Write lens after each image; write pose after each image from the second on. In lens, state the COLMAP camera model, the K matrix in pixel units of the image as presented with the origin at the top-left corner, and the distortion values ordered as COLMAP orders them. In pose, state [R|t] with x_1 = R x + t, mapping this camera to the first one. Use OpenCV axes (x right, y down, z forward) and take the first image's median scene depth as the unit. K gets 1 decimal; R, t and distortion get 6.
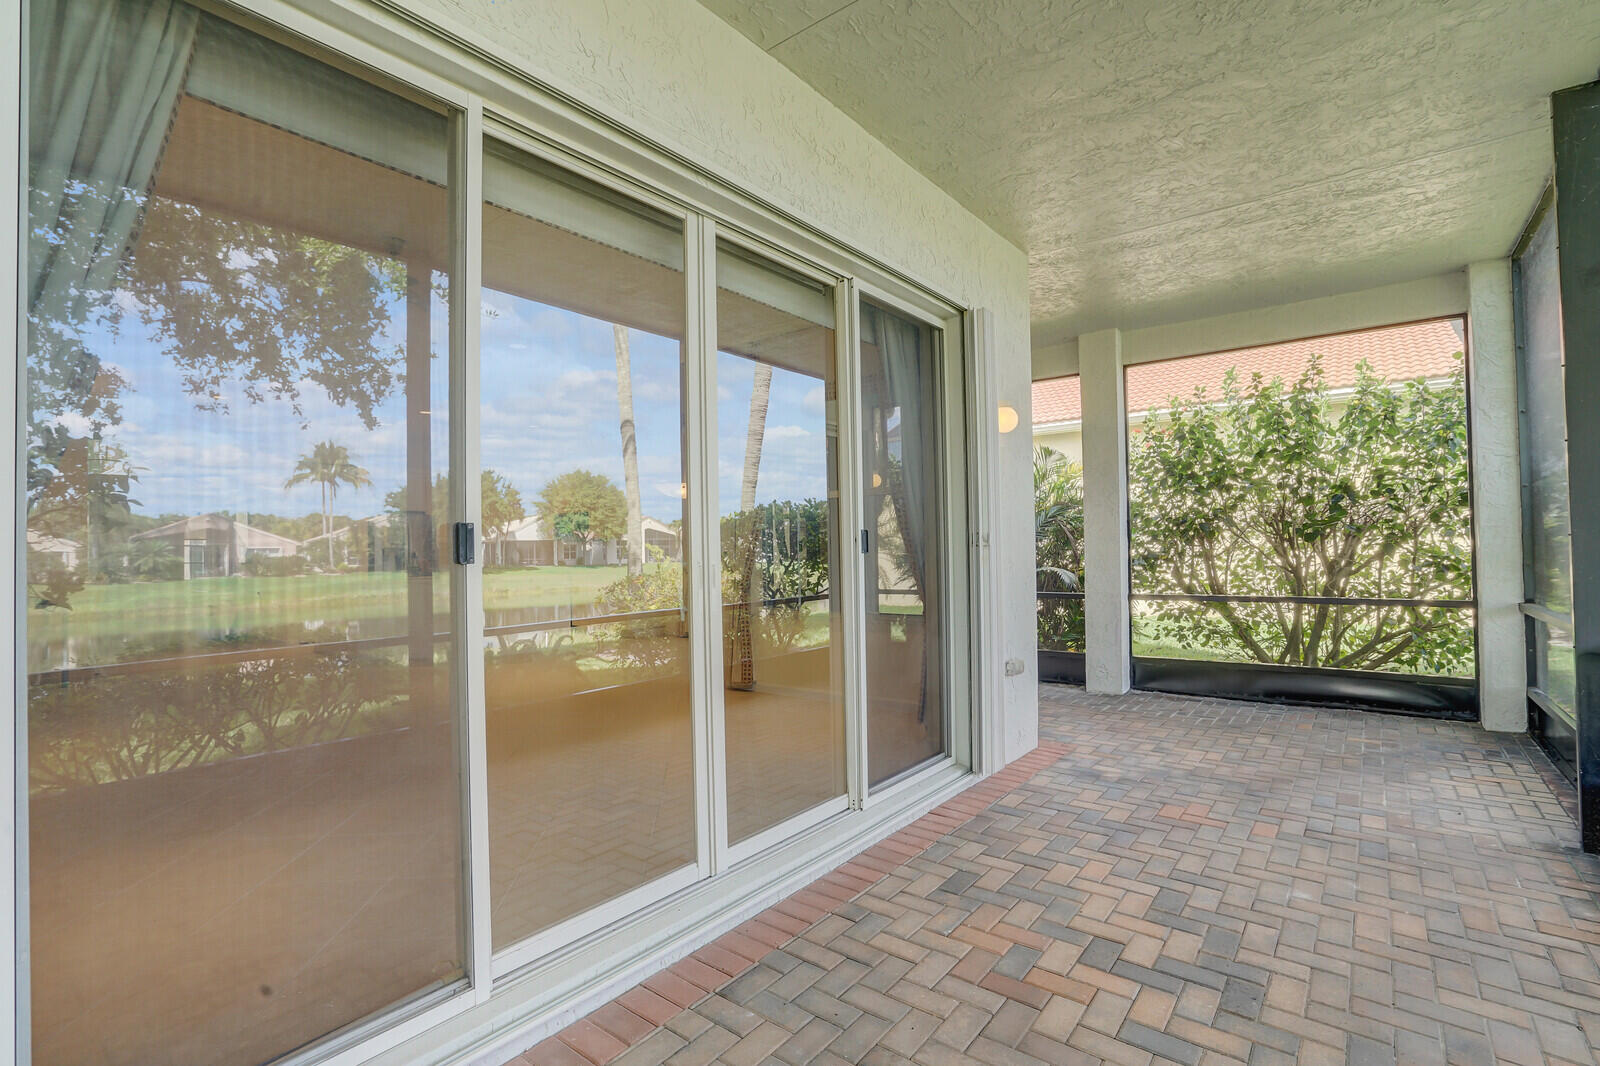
lens RADIAL K [[741.3, 0, 794.9], [0, 741.3, 540.4], [0, 0, 1]] dist [-0.037111, 0.009840]
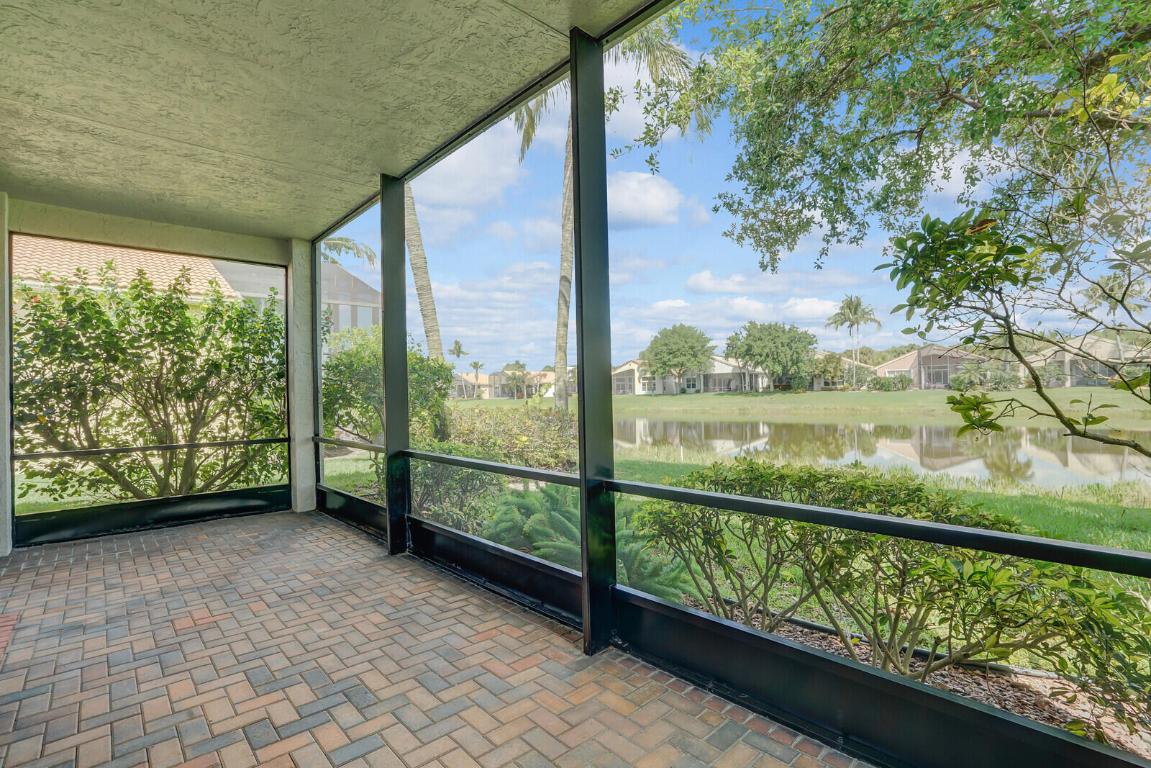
lens RADIAL K [[533.3, 0, 571.9], [0, 533.3, 389.3], [0, 0, 1]] dist [-0.037111, 0.009840]
pose [[0.159286, 0.021618, 0.986996, -0.237054], [0.007087, 0.999709, -0.023041, 0.006584], [-0.987207, 0.010664, 0.159086, 0.214043]]
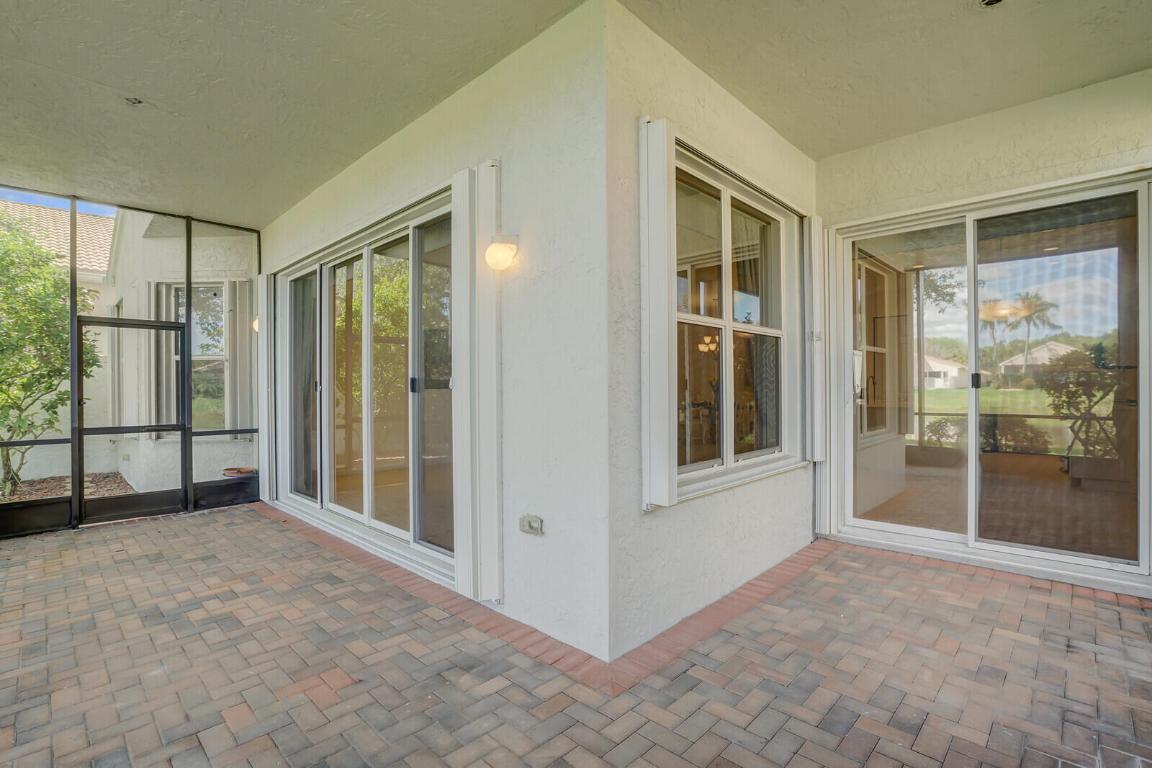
lens RADIAL K [[533.8, 0, 572.4], [0, 533.8, 389.3], [0, 0, 1]] dist [-0.037111, 0.009840]
pose [[-0.097869, 0.017033, -0.995053, 1.109993], [0.019968, 0.999686, 0.015149, -0.002461], [0.994999, -0.018386, -0.098179, 1.328016]]
